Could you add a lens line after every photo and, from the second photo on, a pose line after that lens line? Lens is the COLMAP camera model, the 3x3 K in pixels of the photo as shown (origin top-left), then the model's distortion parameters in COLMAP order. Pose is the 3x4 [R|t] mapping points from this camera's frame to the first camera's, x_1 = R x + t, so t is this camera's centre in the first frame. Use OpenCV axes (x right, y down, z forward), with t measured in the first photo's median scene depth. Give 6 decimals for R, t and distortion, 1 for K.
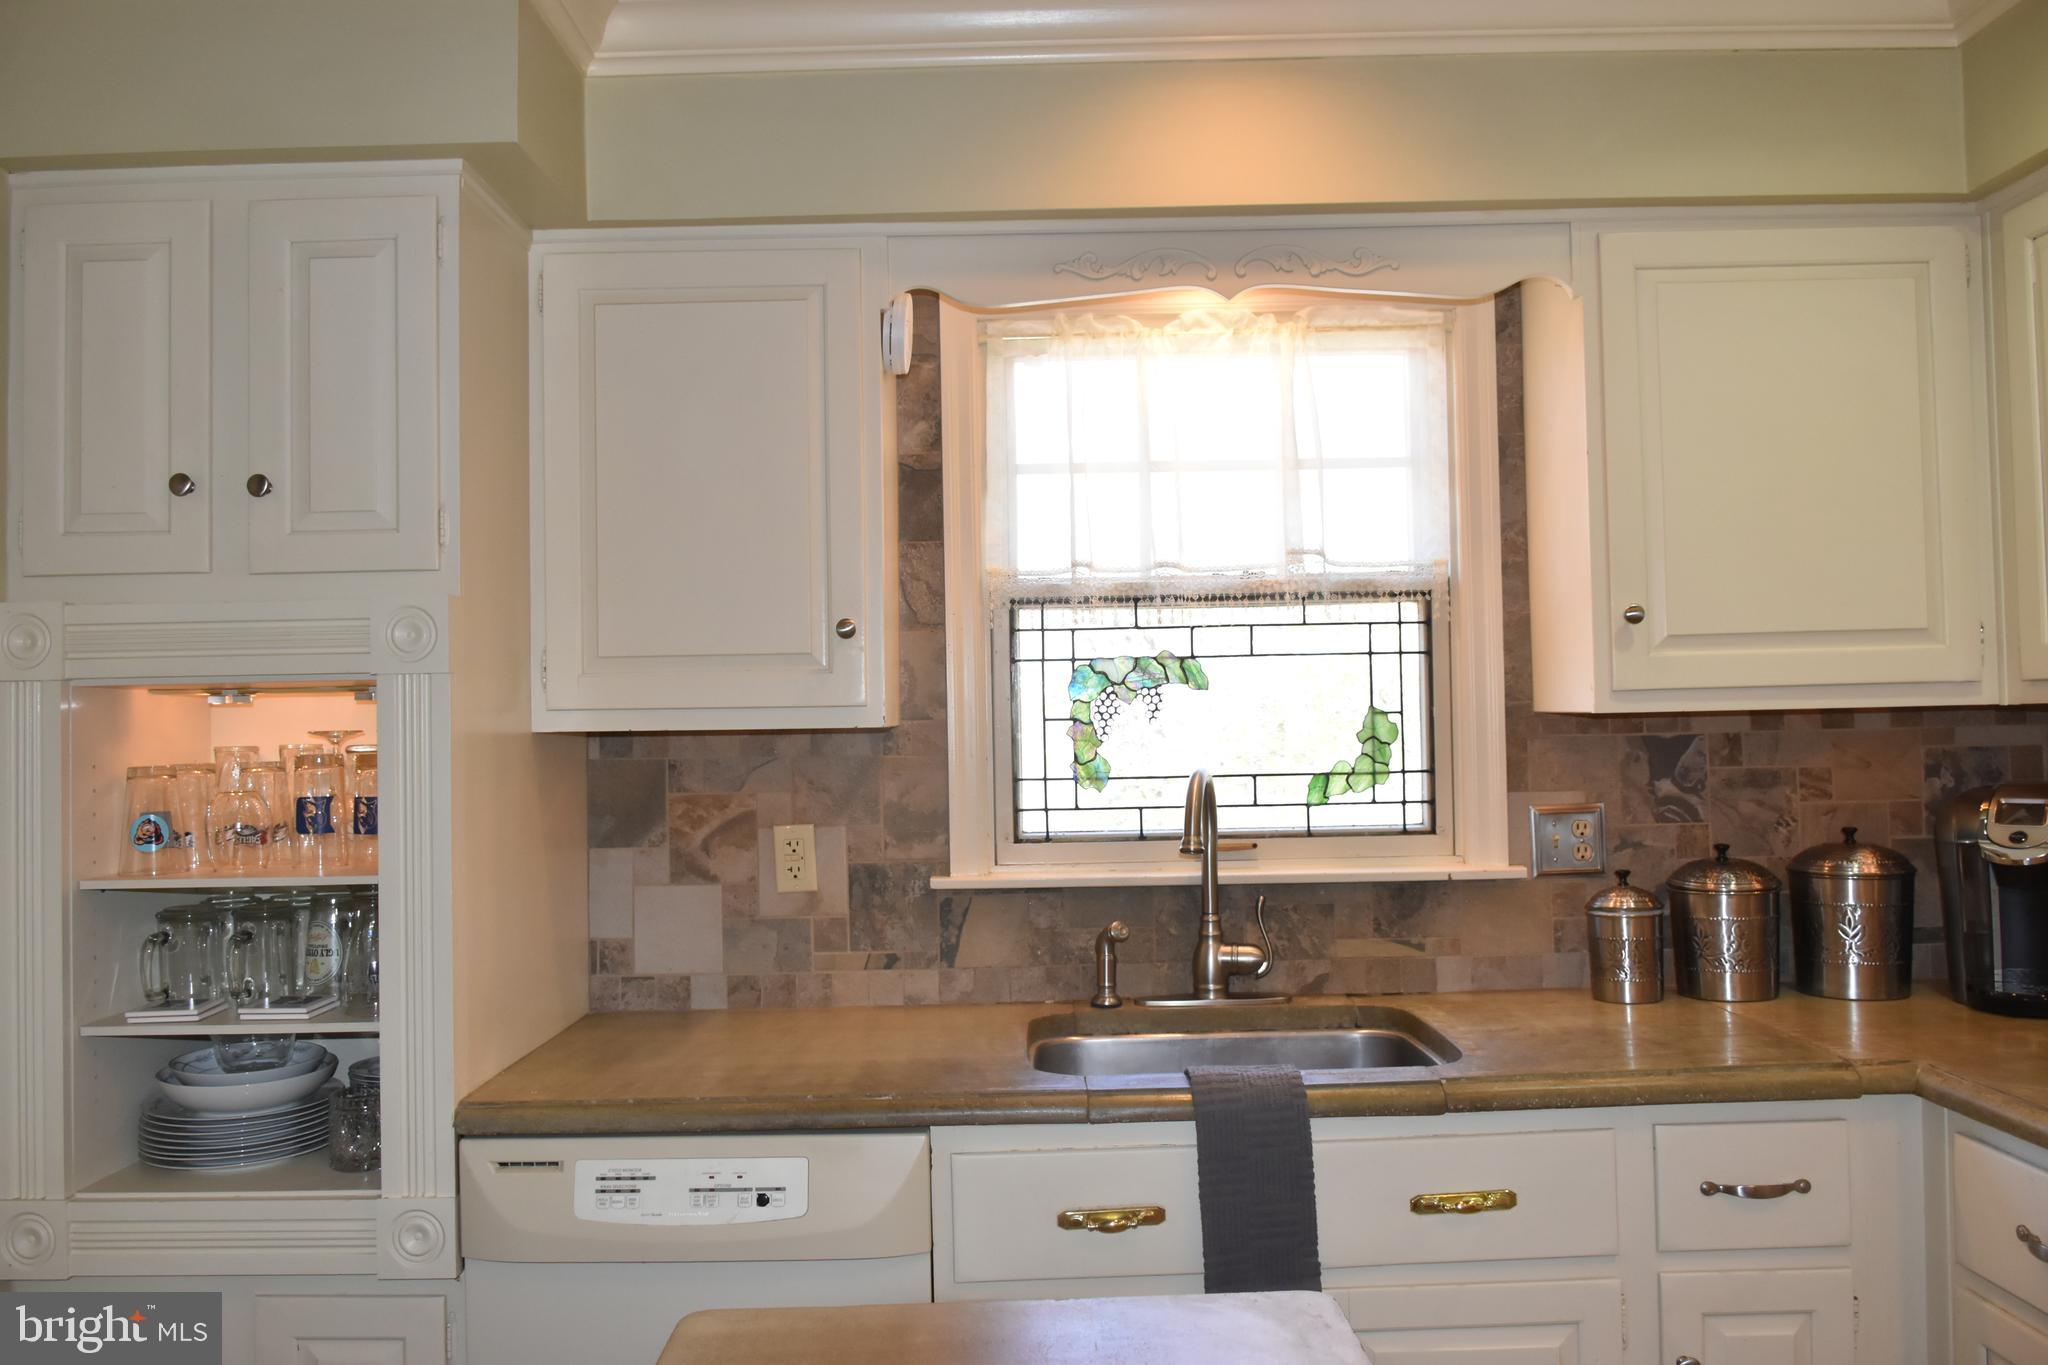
lens RADIAL K [[1557.2, 0, 1035.5], [0, 1557.2, 675.3], [0, 0, 1]] dist [-0.024821, -0.009085]
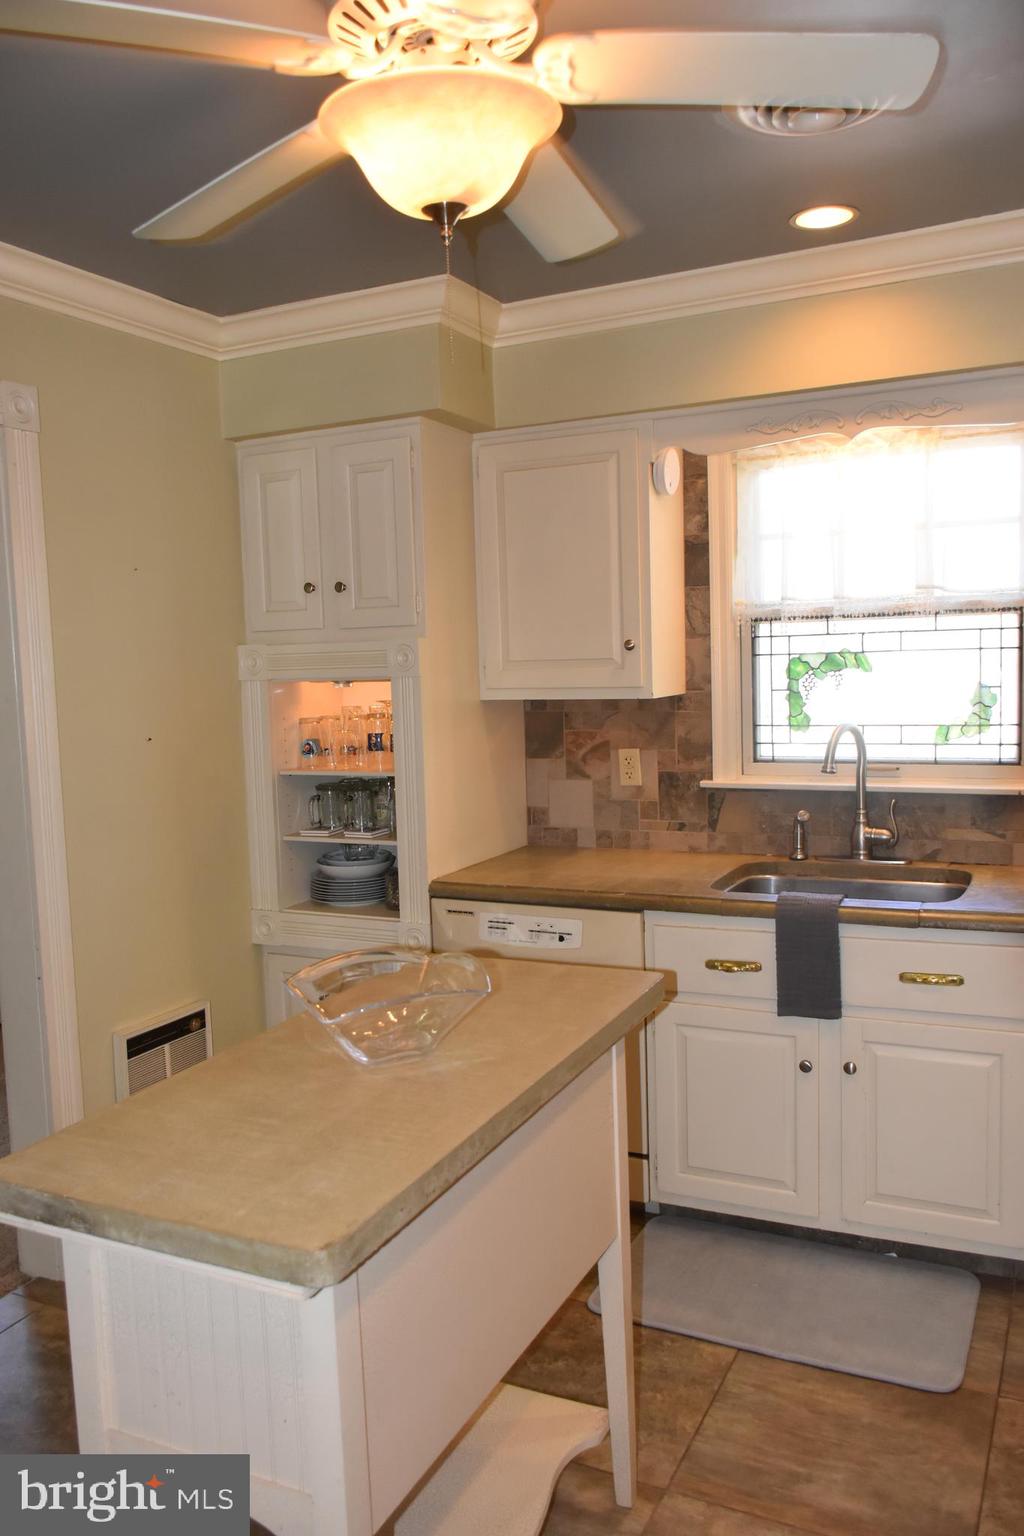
lens RADIAL K [[1167.9, 0, 506.2], [0, 1167.9, 772.1], [0, 0, 1]] dist [-0.024821, -0.009085]
pose [[0.896365, 0.034173, -0.441997, 0.315991], [0.027002, 0.990965, 0.131378, -0.058324], [0.442493, -0.129697, 0.887344, -0.262608]]
